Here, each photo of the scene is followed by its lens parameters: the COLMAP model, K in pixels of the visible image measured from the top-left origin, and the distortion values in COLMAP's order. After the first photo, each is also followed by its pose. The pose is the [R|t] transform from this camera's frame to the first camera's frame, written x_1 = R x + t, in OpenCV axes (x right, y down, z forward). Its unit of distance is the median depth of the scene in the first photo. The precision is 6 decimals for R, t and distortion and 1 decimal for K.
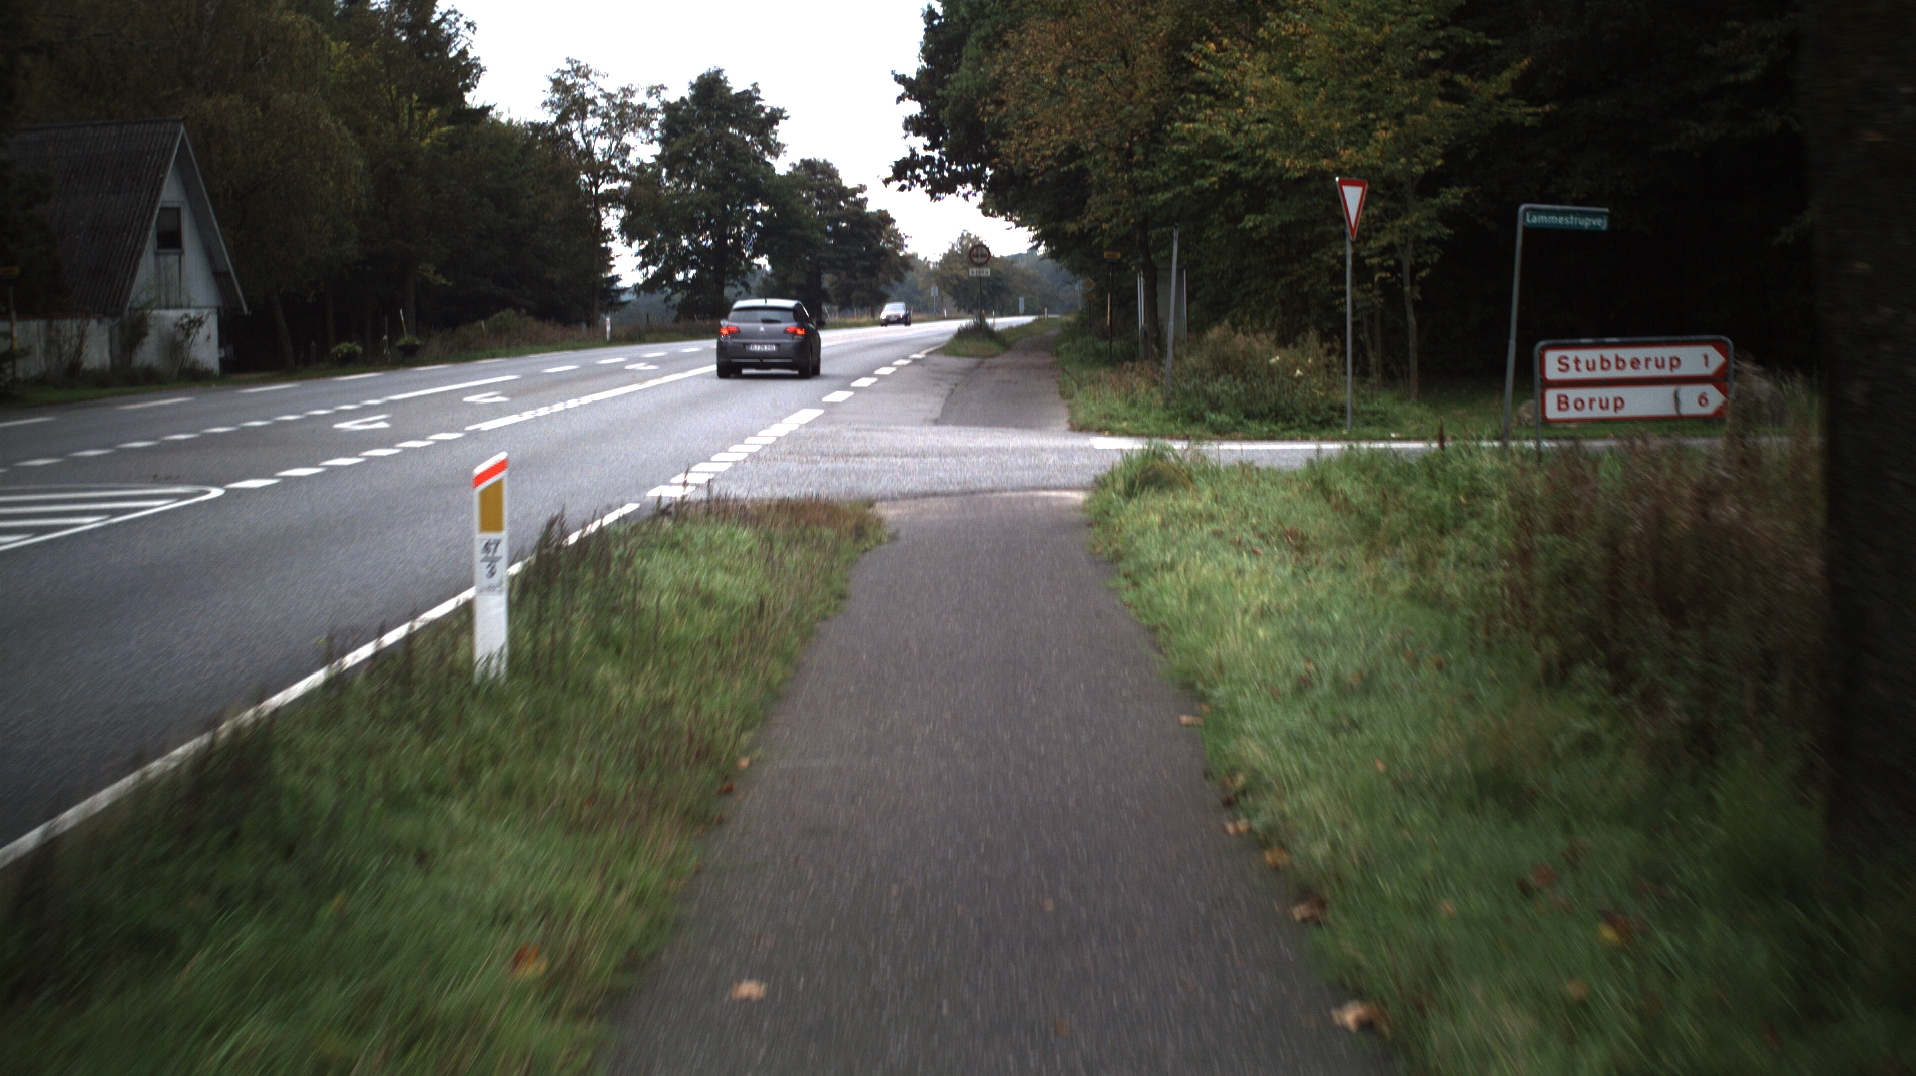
lens RADIAL K [[5873.0, 0, 955.0], [0, 5873.0, 535.1], [0, 0, 1]] dist [-0.657816, 0.000000]
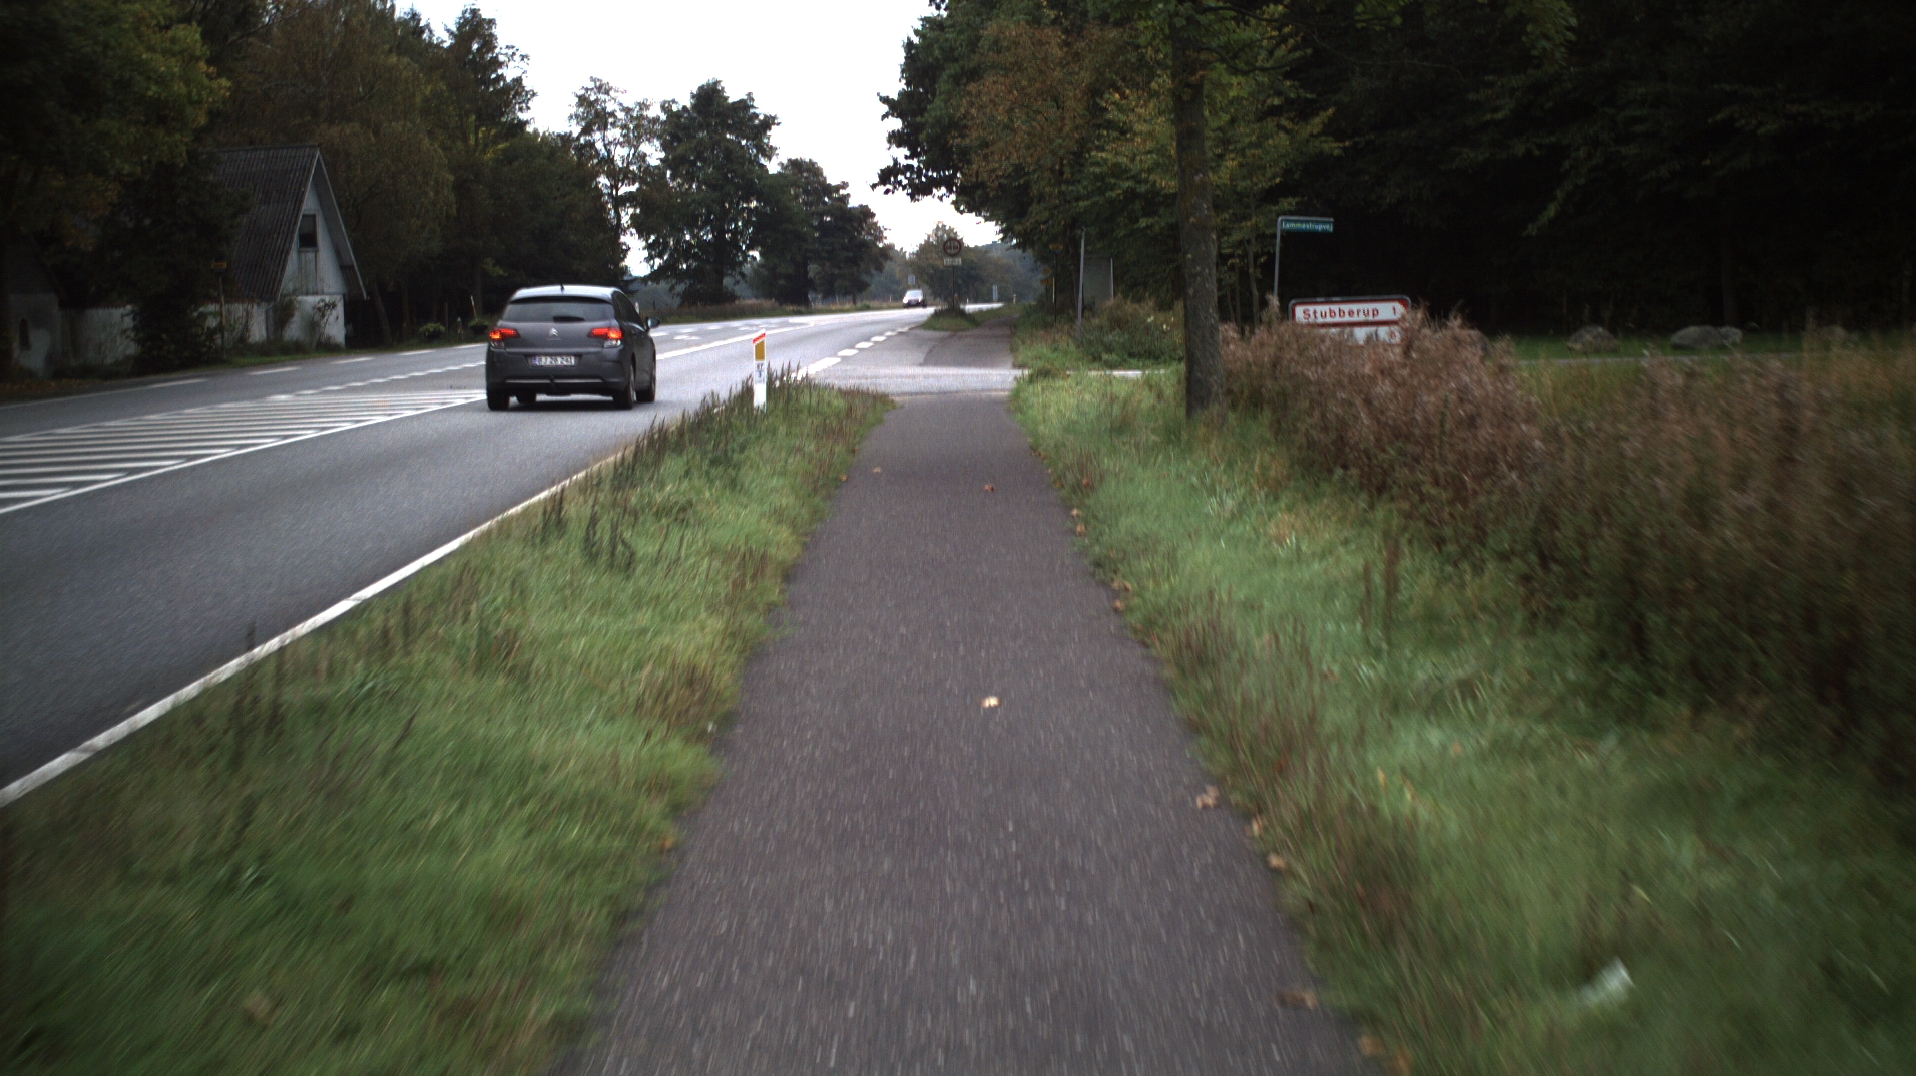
lens RADIAL K [[5873.0, 0, 950.8], [0, 5873.0, 548.2], [0, 0, 1]] dist [-0.657816, 0.000000]
pose [[0.999965, -0.007768, 0.003102, -0.000506], [0.007756, 0.999962, 0.004003, 0.016674], [-0.003133, -0.003979, 0.999987, -0.368599]]
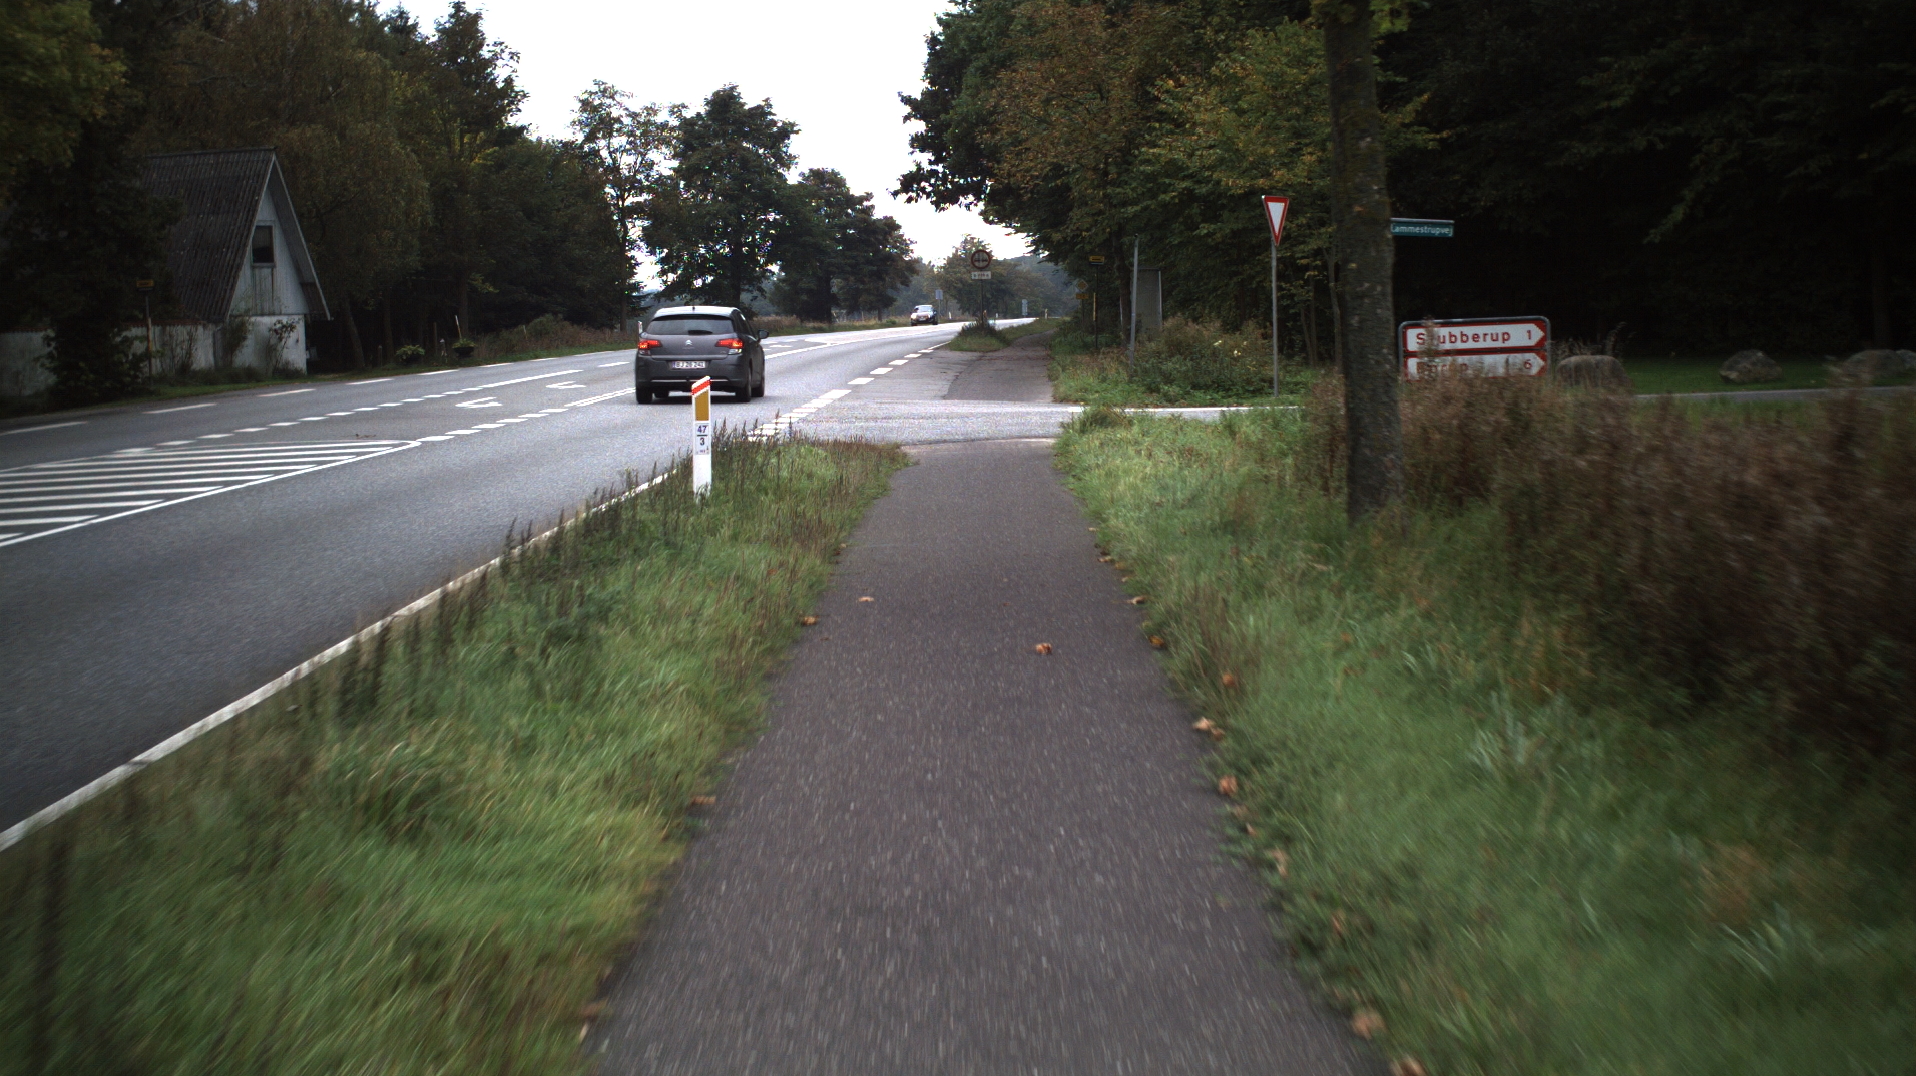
lens RADIAL K [[5873.0, 0, 970.5], [0, 5873.0, 538.2], [0, 0, 1]] dist [-0.657816, 0.000000]
pose [[0.999929, -0.011866, 0.001419, 0.000164], [0.011866, 0.999930, -0.000082, 0.008397], [-0.001418, 0.000099, 0.999999, -0.184822]]
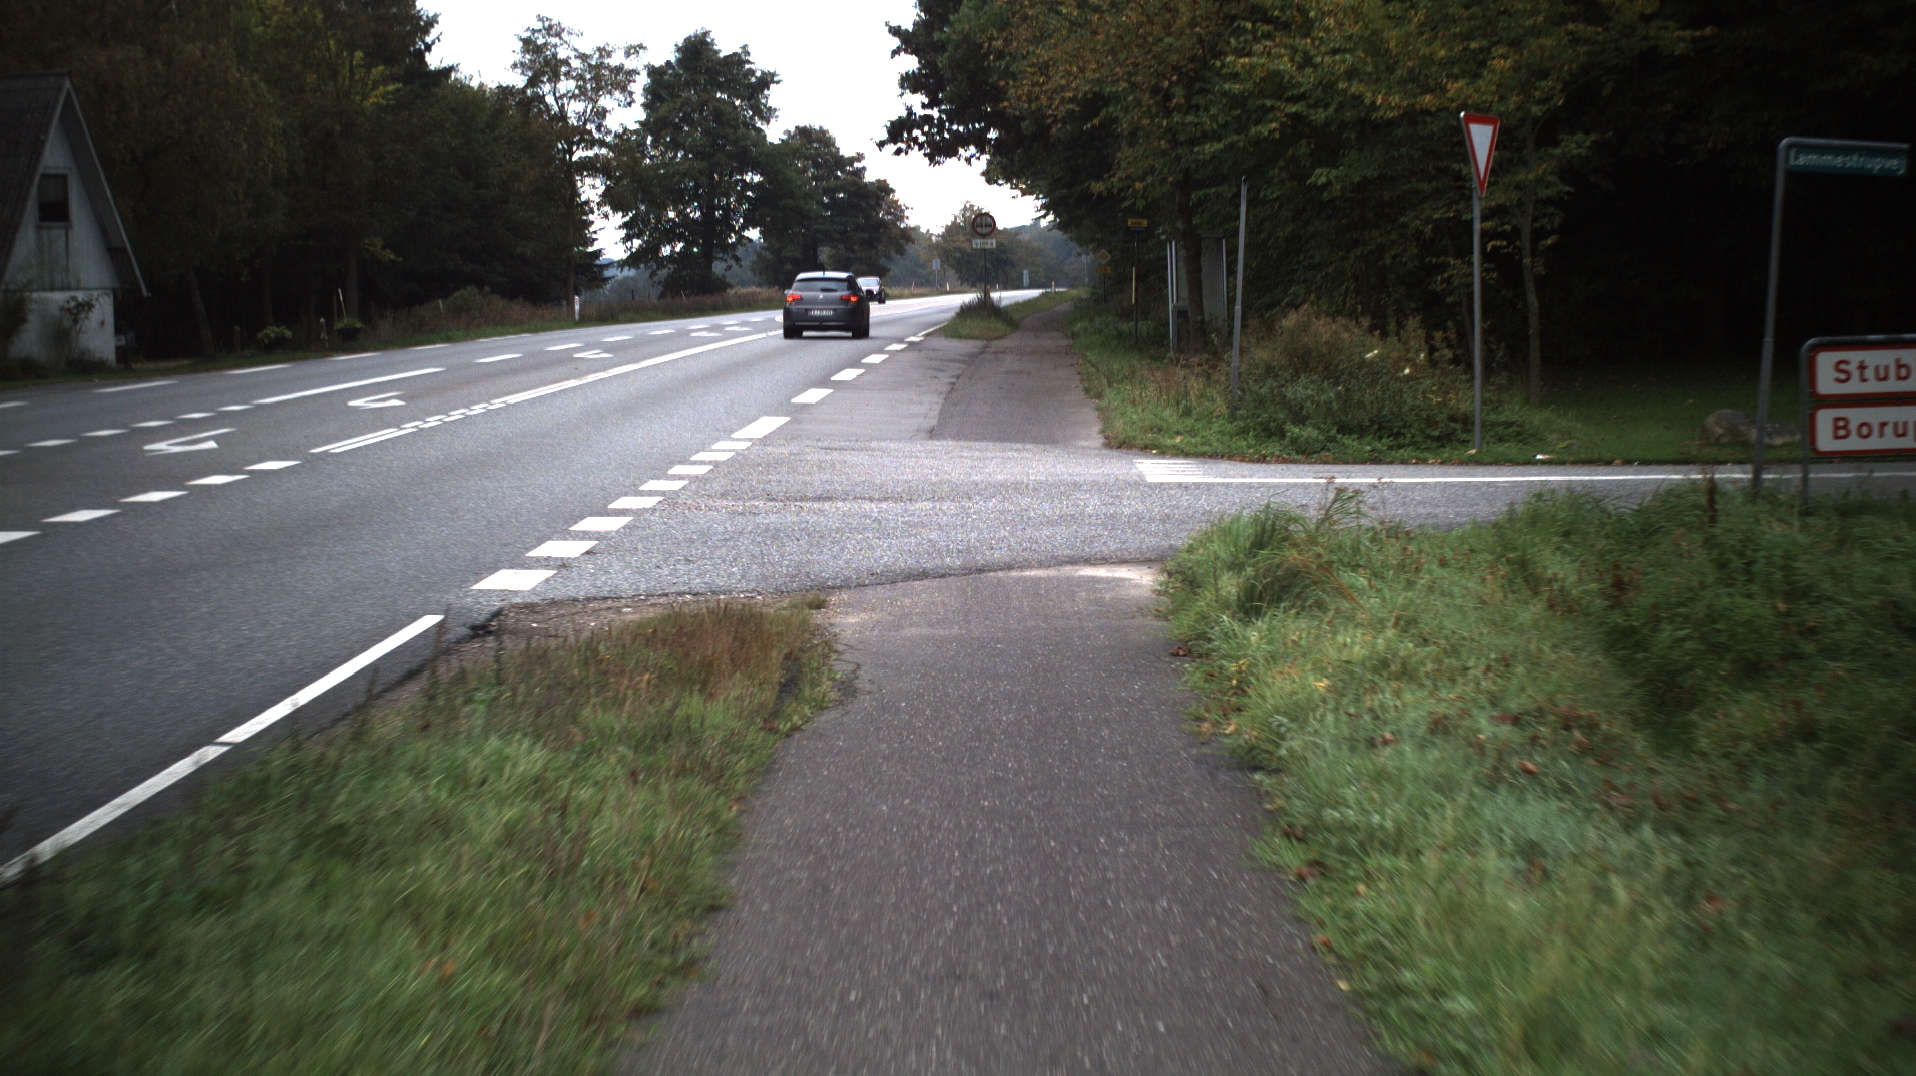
lens RADIAL K [[5873.0, 0, 961.2], [0, 5873.0, 527.7], [0, 0, 1]] dist [-0.657816, 0.000000]
pose [[0.999987, -0.005018, 0.000301, 0.000374], [0.005017, 0.999982, 0.003414, -0.007961], [-0.000318, -0.003412, 0.999994, 0.185200]]
